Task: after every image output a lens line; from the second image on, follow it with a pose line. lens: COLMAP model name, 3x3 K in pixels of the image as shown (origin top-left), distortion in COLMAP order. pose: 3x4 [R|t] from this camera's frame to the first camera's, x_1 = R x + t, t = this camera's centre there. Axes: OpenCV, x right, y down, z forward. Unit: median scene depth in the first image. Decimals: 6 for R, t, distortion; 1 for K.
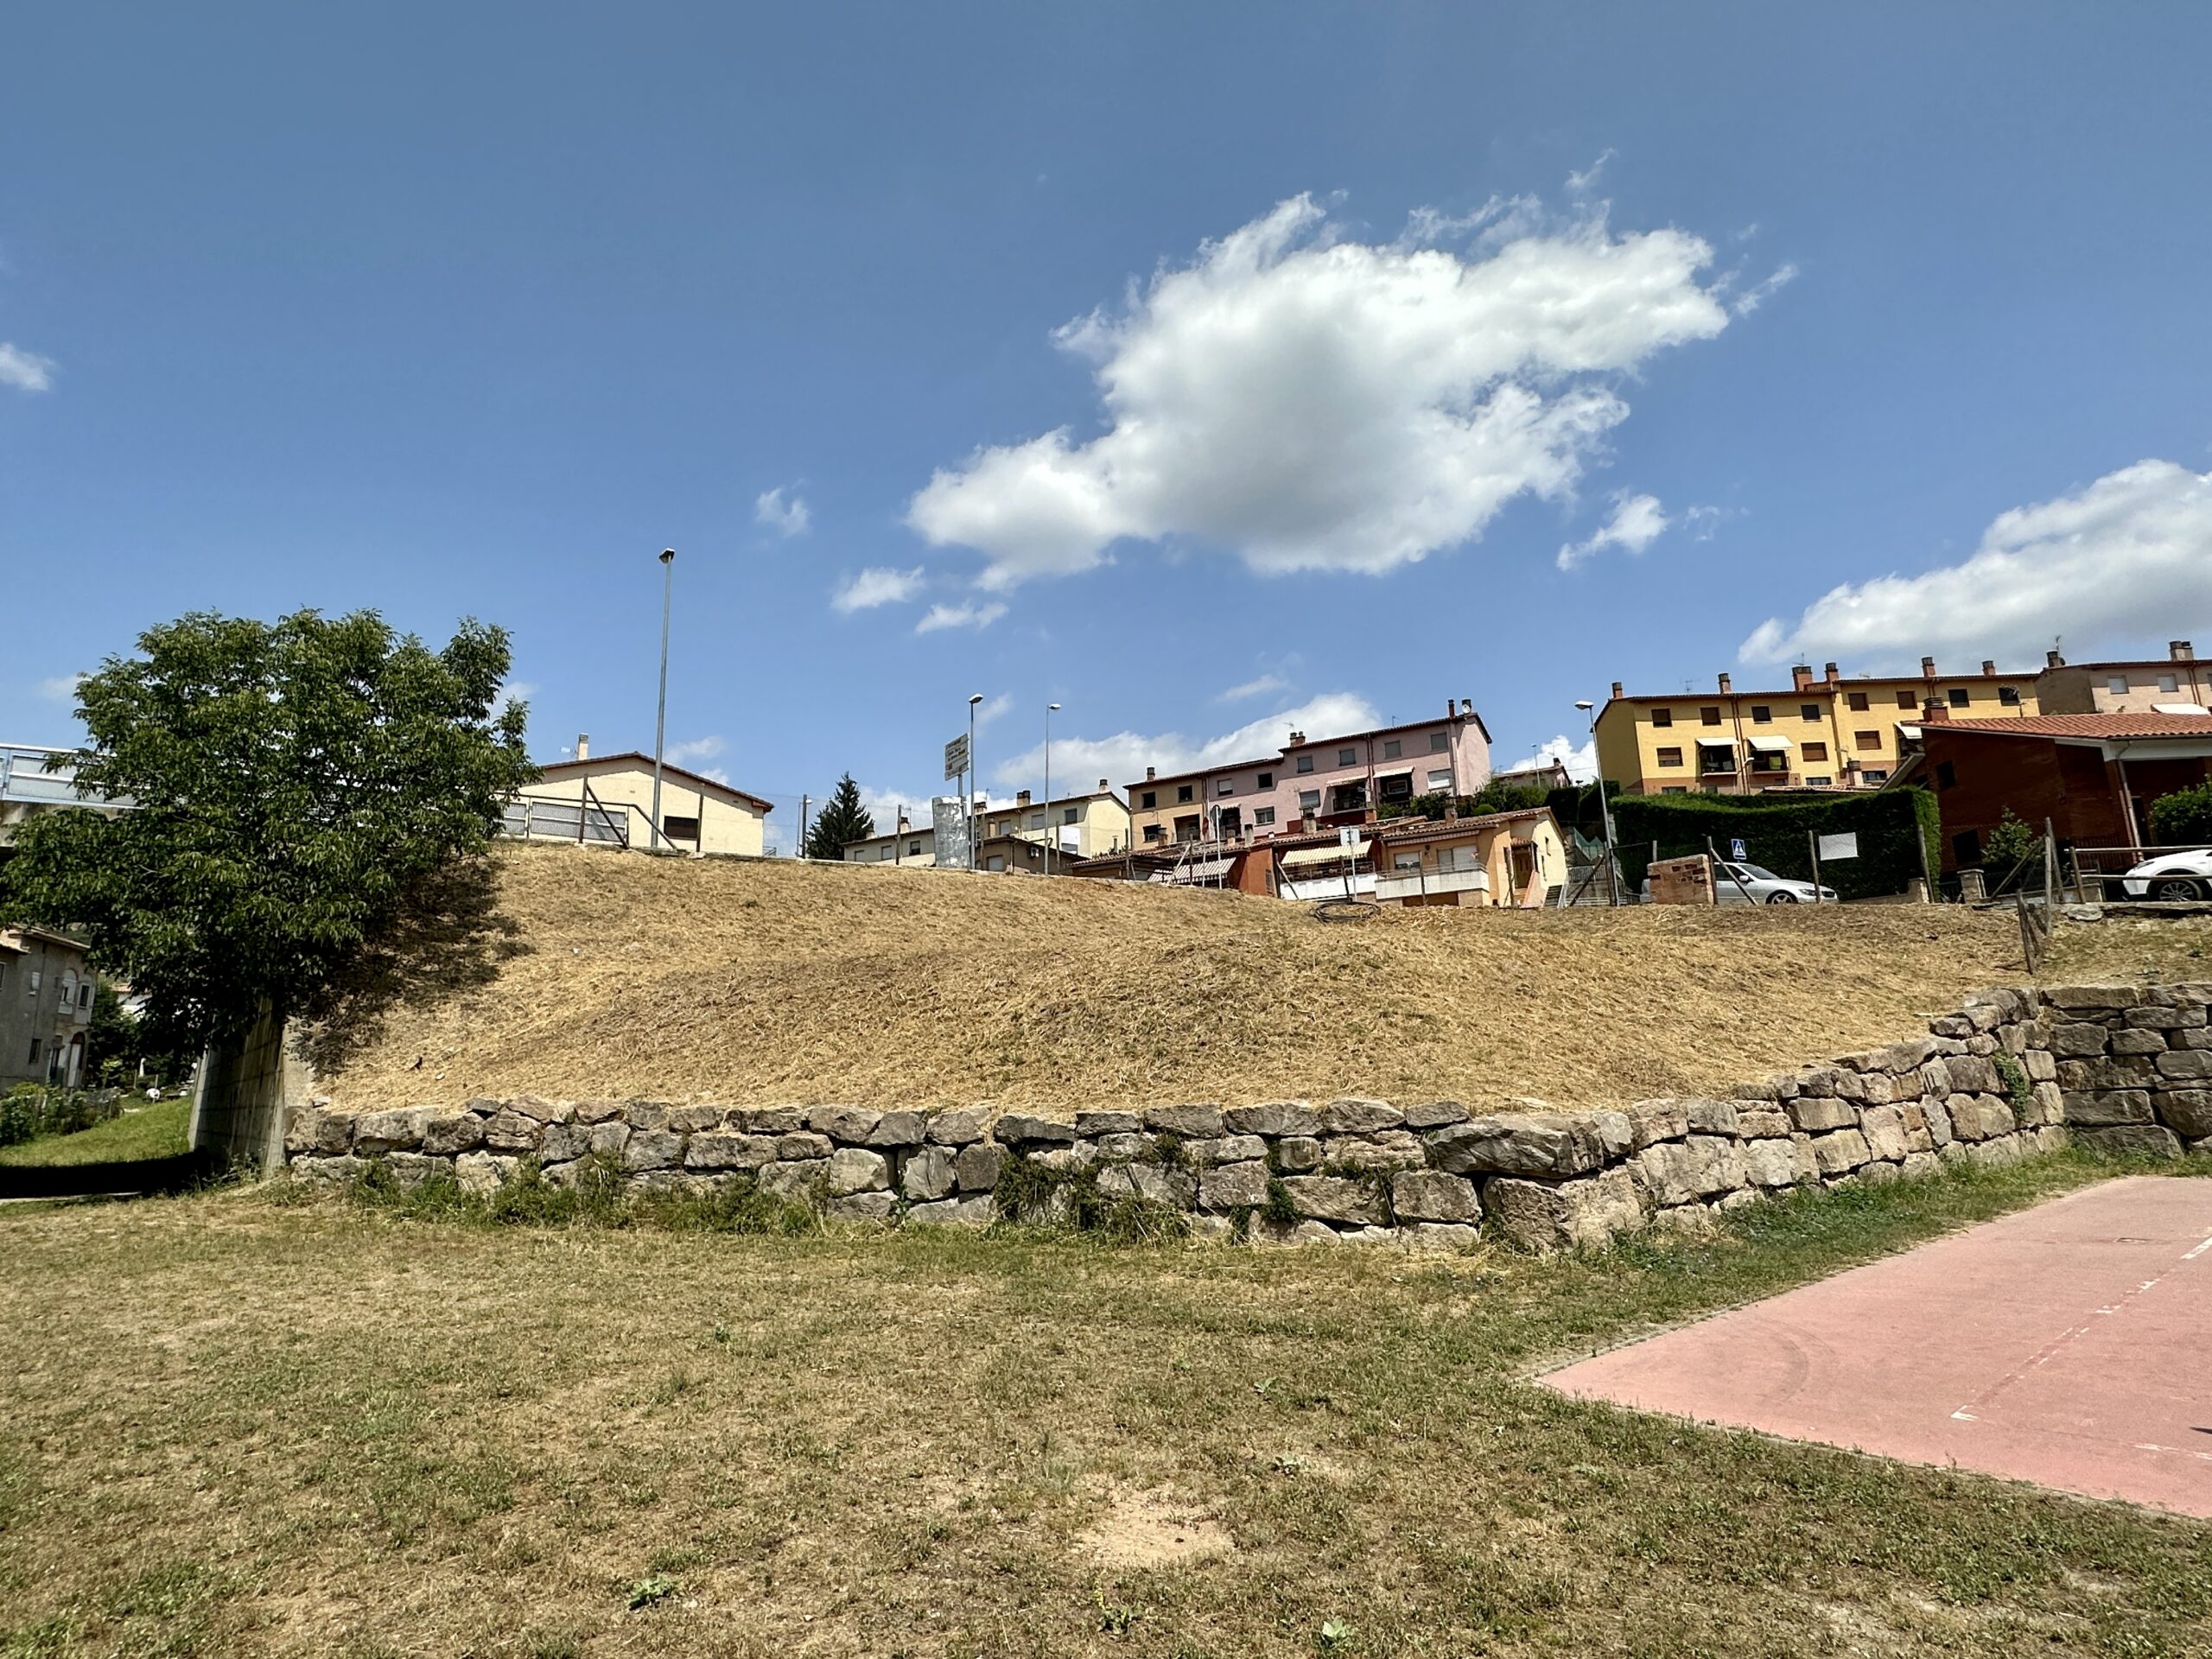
lens RADIAL K [[1197.8, 0, 1106.0], [0, 1197.8, 829.5], [0, 0, 1]] dist [-0.001982, -0.001032]
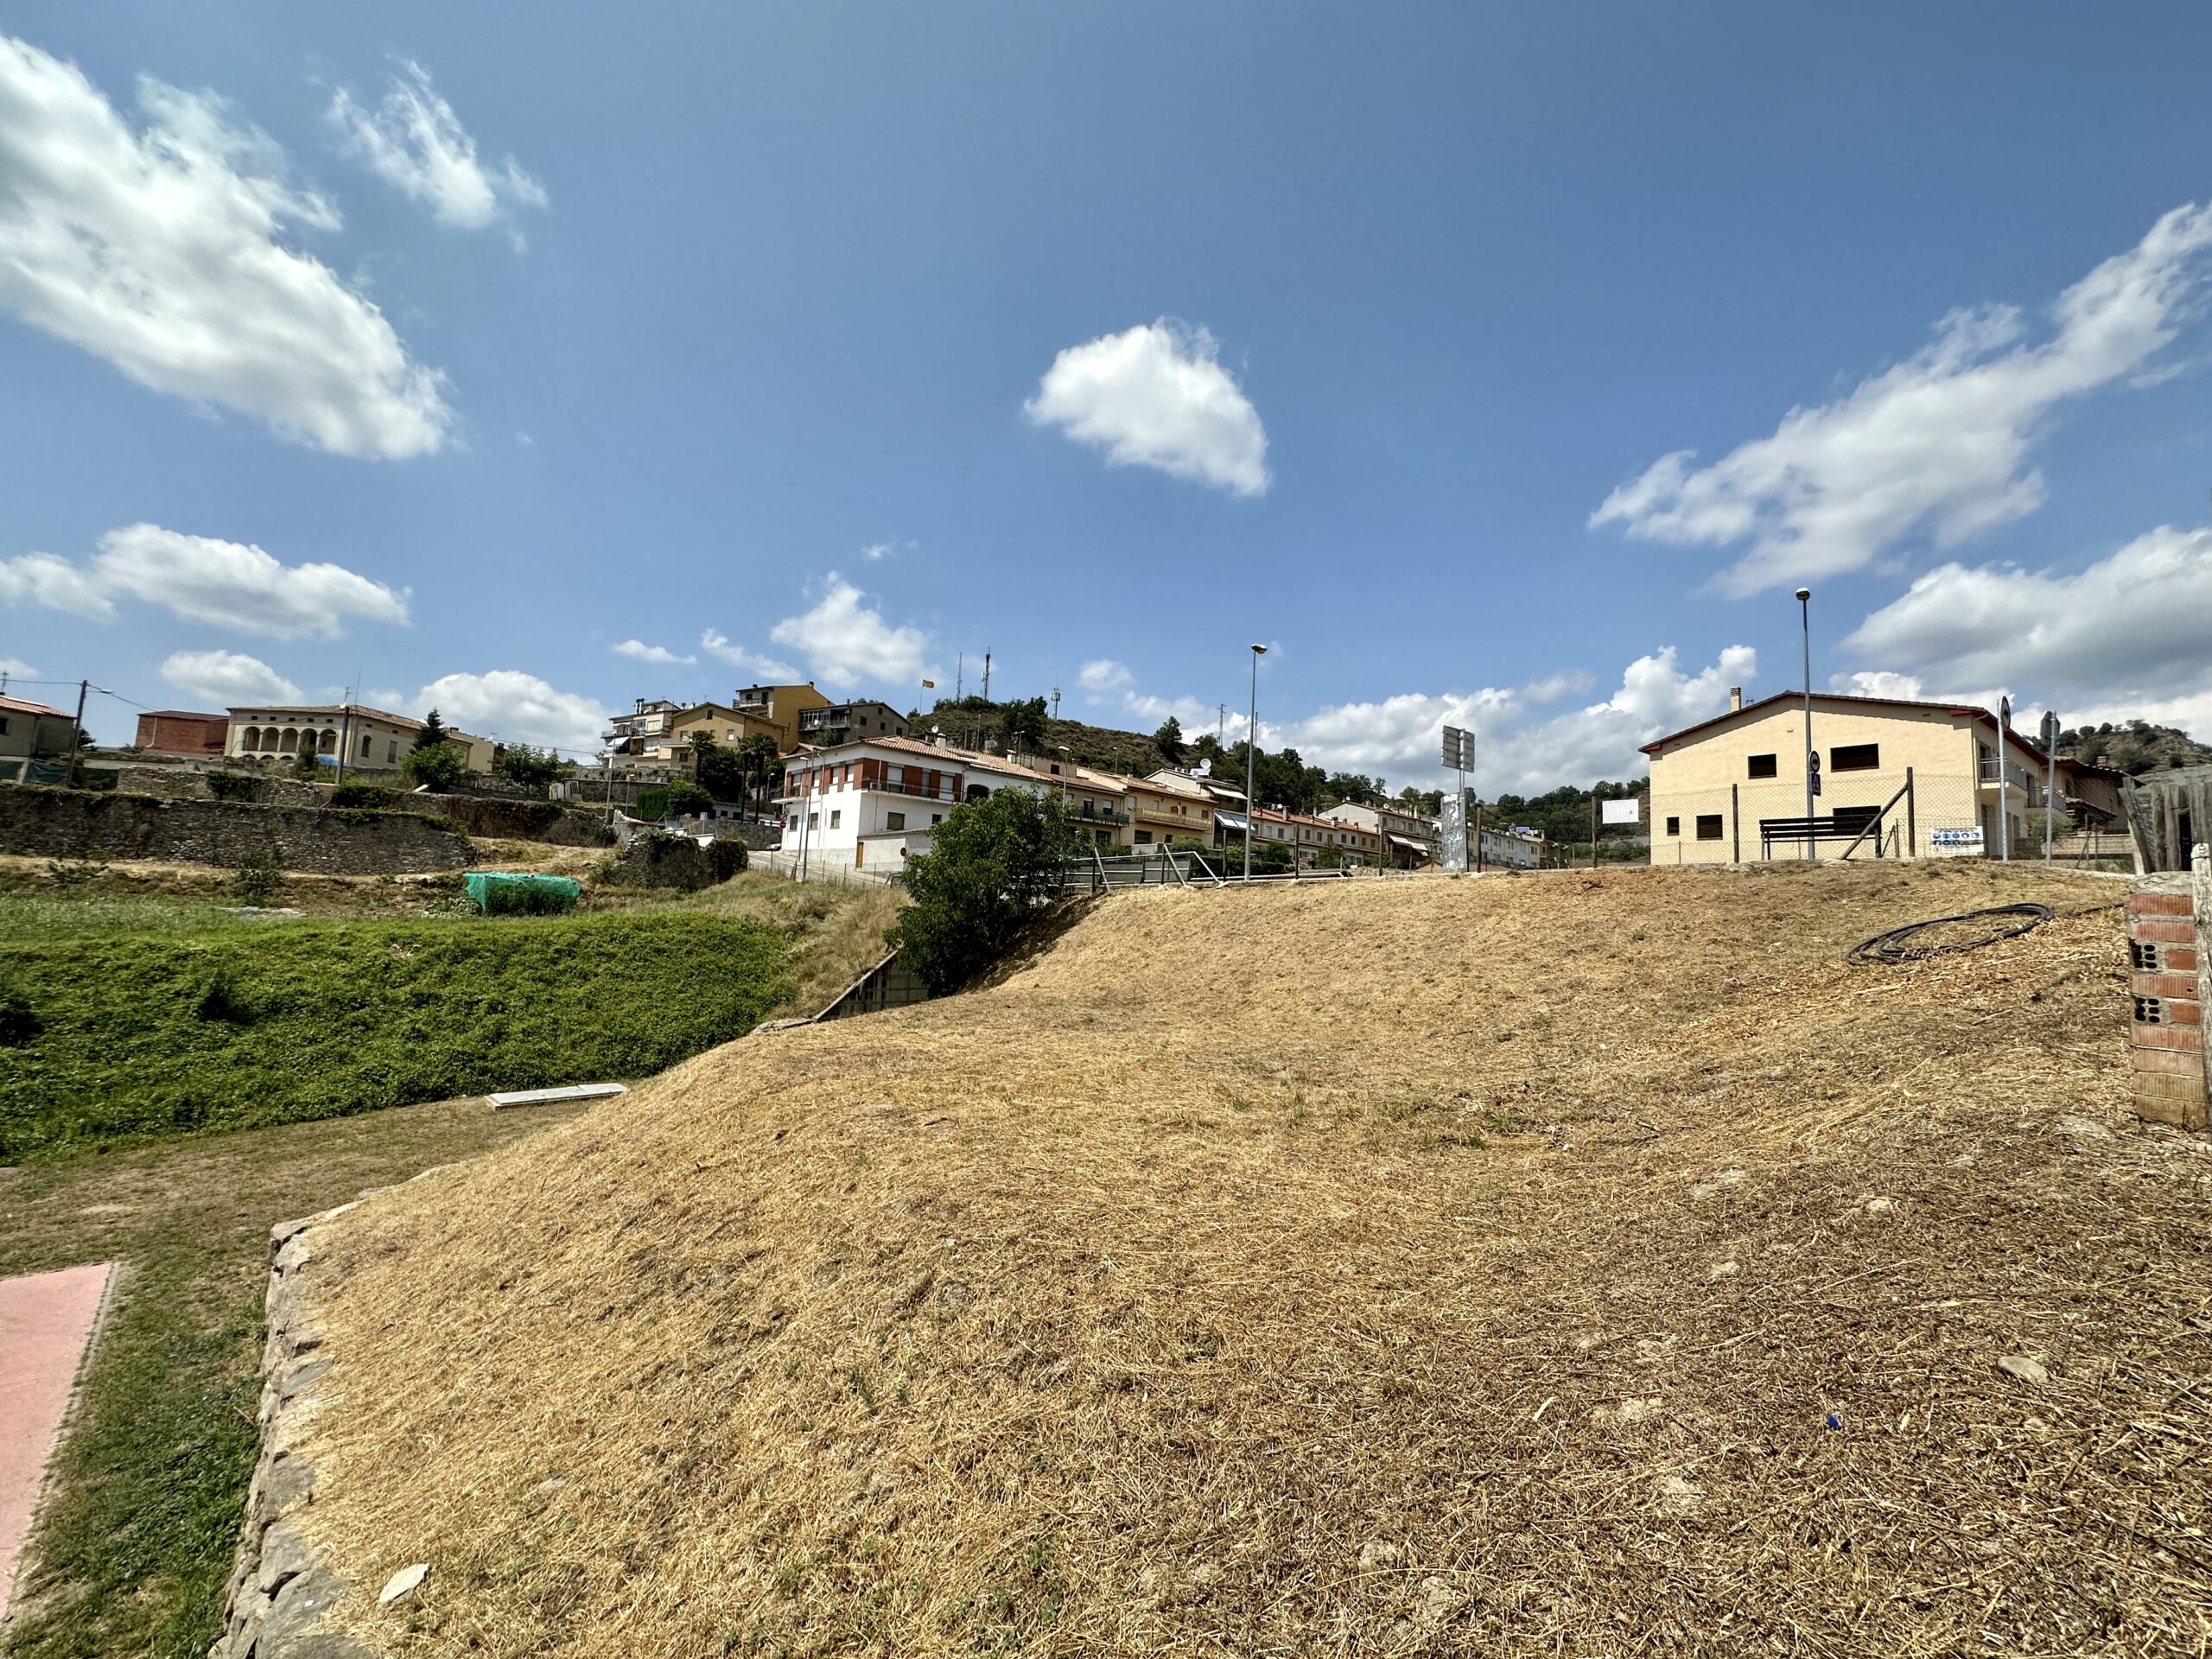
lens RADIAL K [[881.2, 0, 1106.1], [0, 881.2, 831.2], [0, 0, 1]] dist [-0.002644, 0.000223]
pose [[0.078082, -0.064659, -0.994848, 0.936749], [0.162219, 0.985420, -0.051315, -0.011514], [0.983661, -0.157376, 0.087432, 1.169087]]
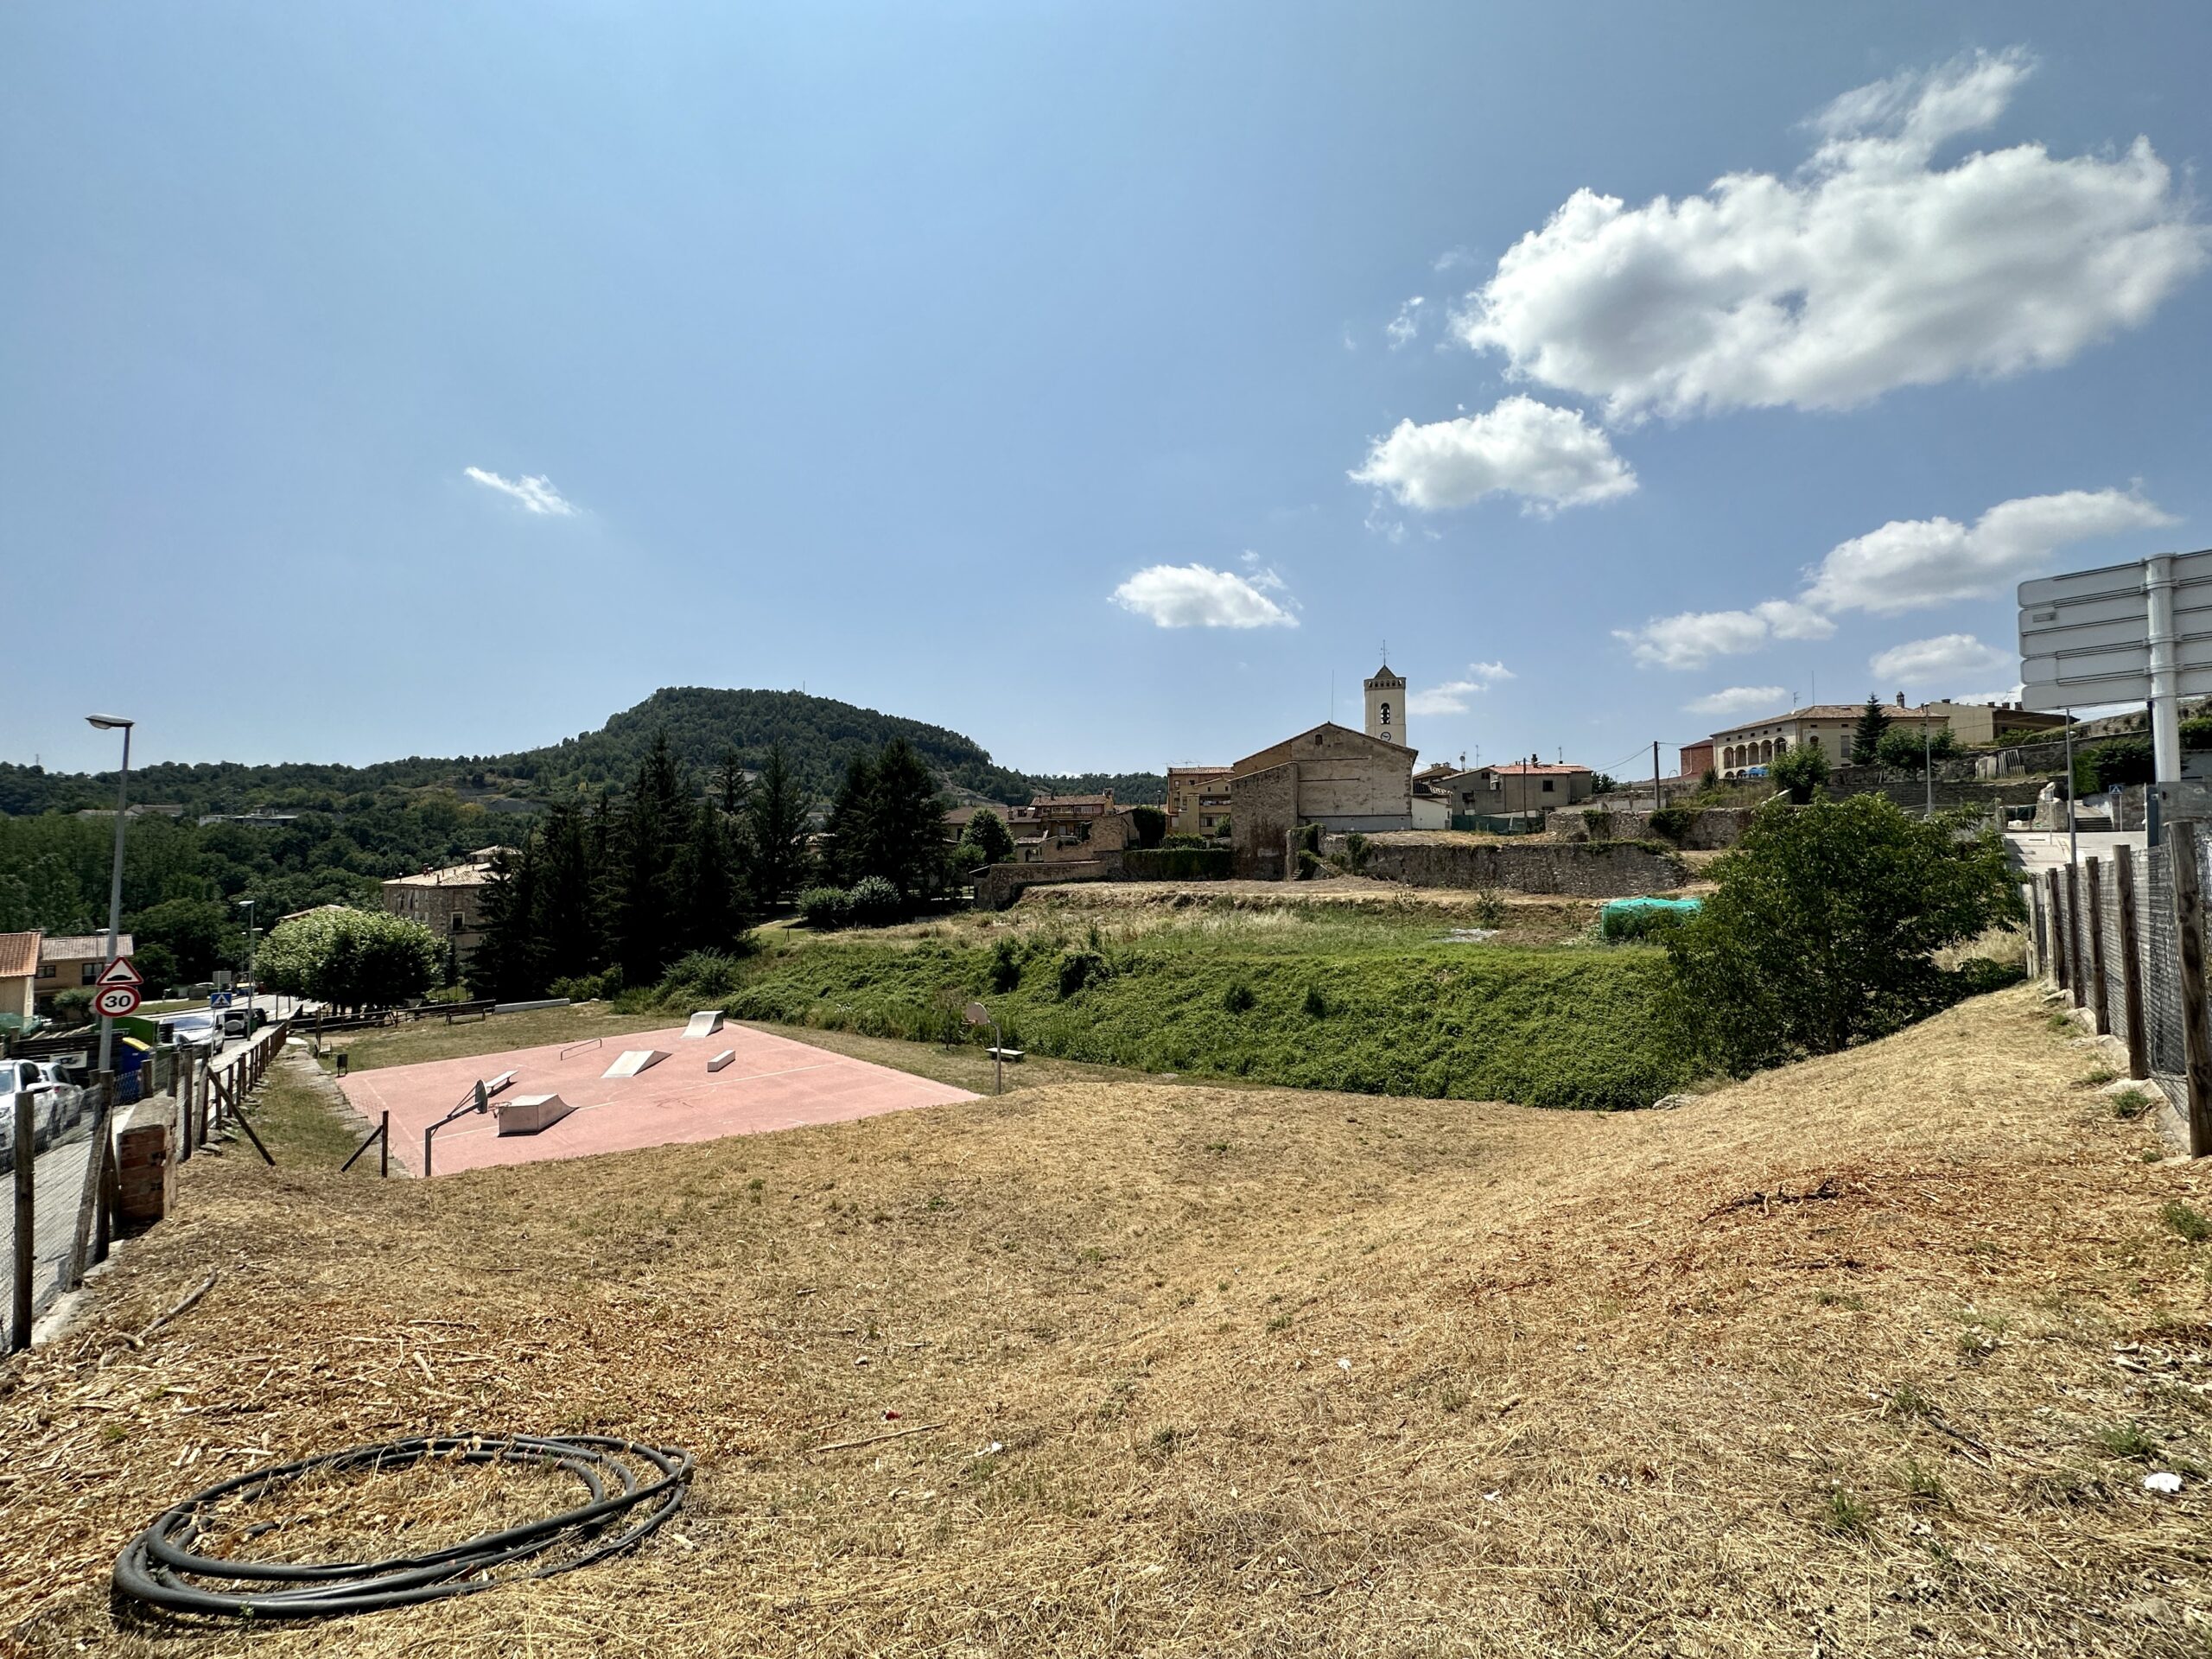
lens RADIAL K [[881.2, 0, 1106.1], [0, 881.2, 831.2], [0, 0, 1]] dist [-0.002644, 0.000223]
pose [[-0.994482, 0.029445, -0.100692, 0.232773], [0.052370, 0.970996, -0.233290, 0.027384], [0.090902, -0.237276, -0.967180, 2.045277]]
